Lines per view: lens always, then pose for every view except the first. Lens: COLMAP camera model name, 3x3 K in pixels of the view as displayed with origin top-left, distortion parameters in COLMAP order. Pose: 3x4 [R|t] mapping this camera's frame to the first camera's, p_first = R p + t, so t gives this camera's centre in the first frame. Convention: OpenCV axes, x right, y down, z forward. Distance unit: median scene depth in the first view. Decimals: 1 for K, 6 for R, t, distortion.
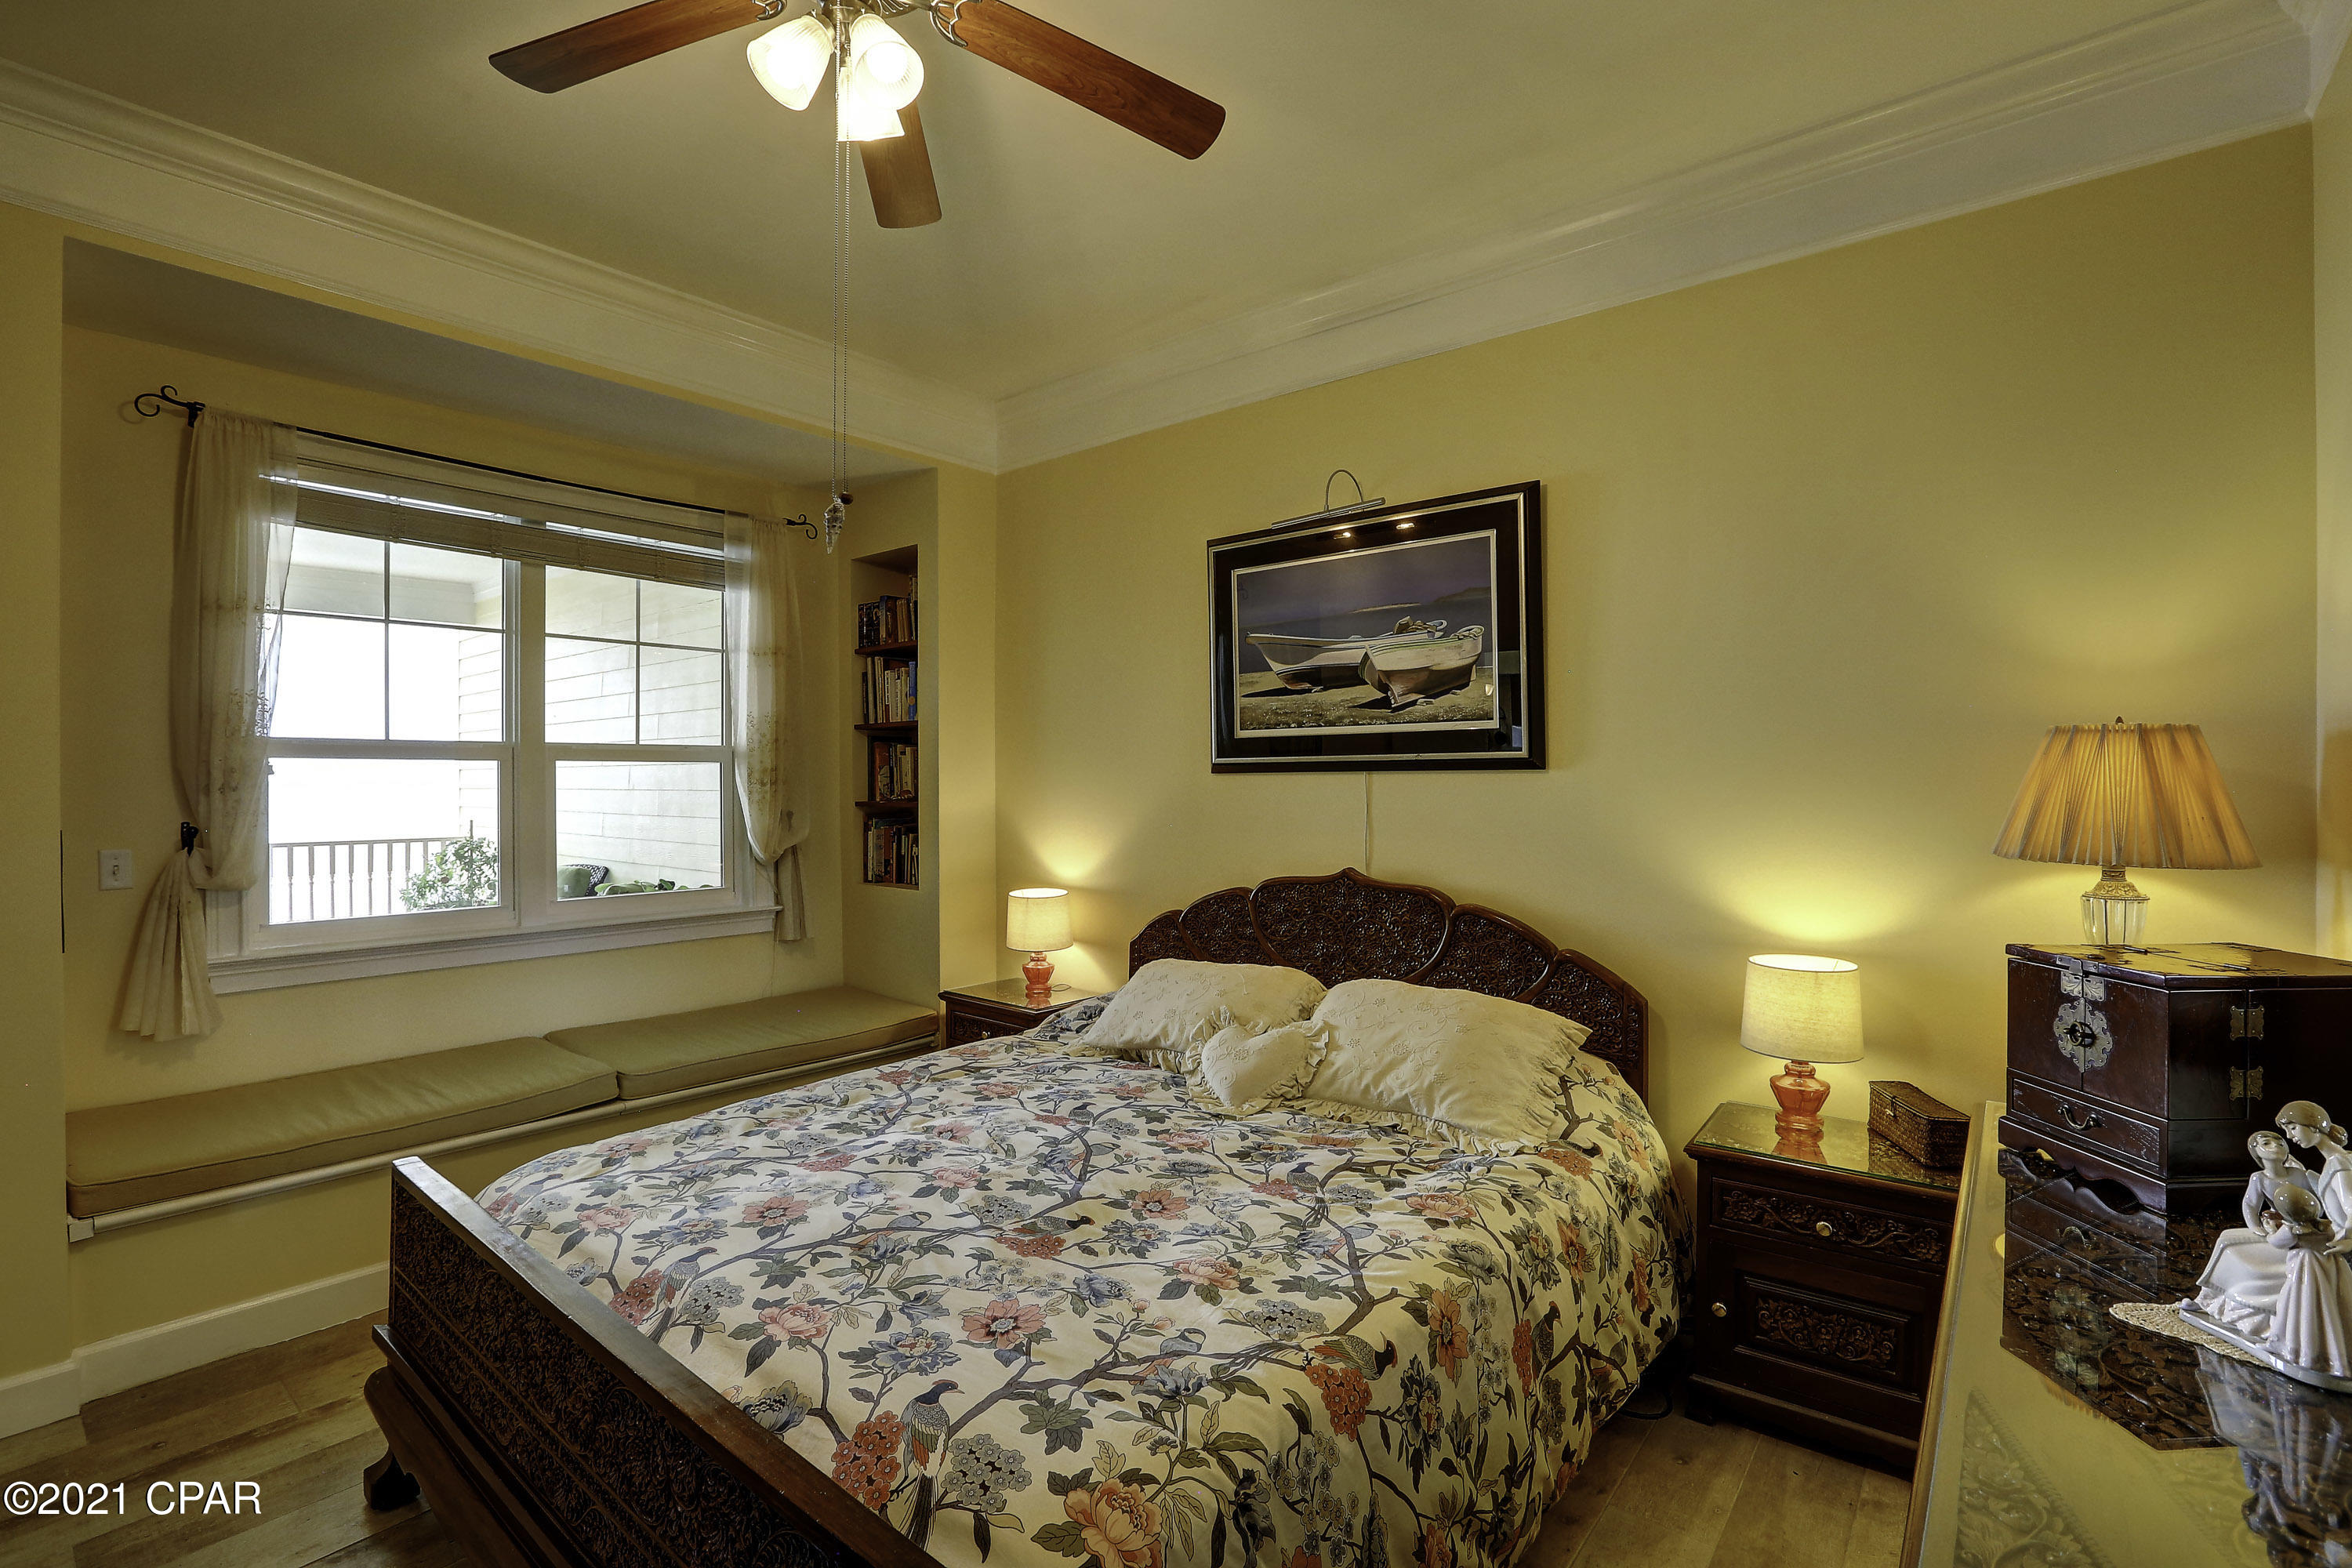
lens RADIAL K [[1083.4, 0, 1247.7], [0, 1083.4, 778.5], [0, 0, 1]] dist [-0.010923, 0.000386]
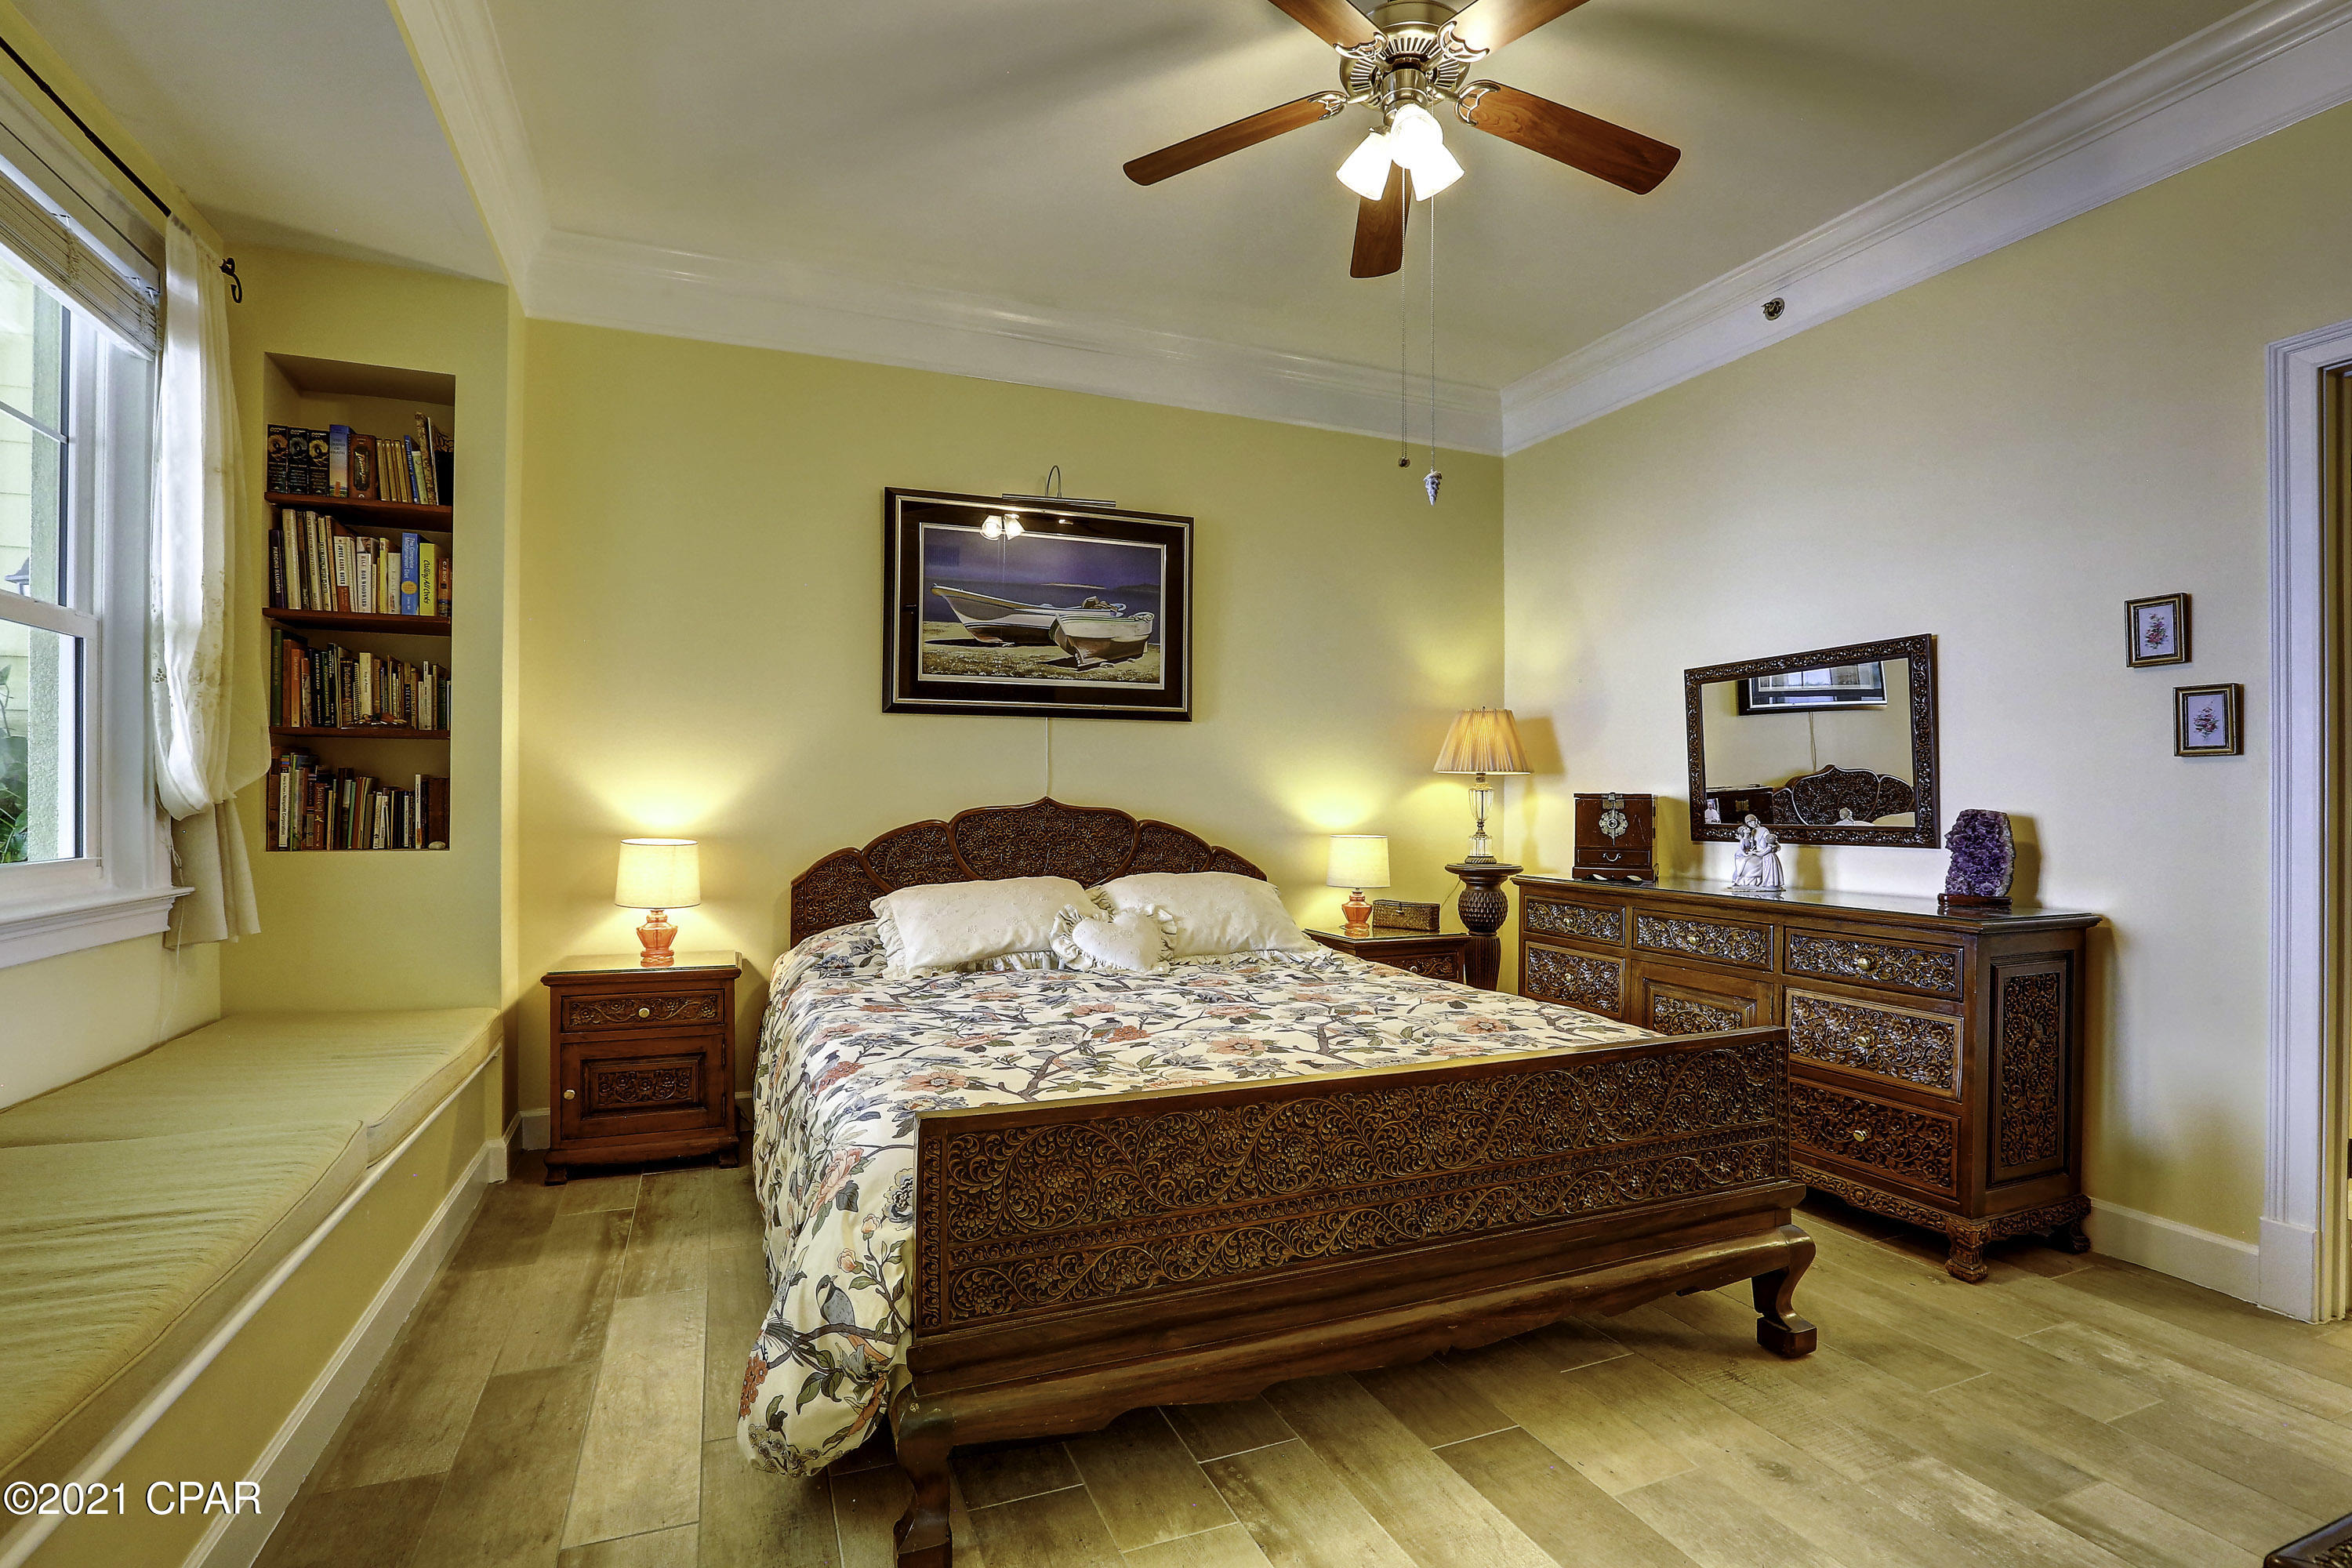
lens RADIAL K [[1074.4, 0, 1164.5], [0, 1074.4, 785.7], [0, 0, 1]] dist [-0.014068, 0.000350]
pose [[0.517411, 0.010715, 0.855670, -0.849800], [-0.006389, 0.999942, -0.008658, 0.079139], [-0.855713, -0.000987, 0.517449, 0.270630]]
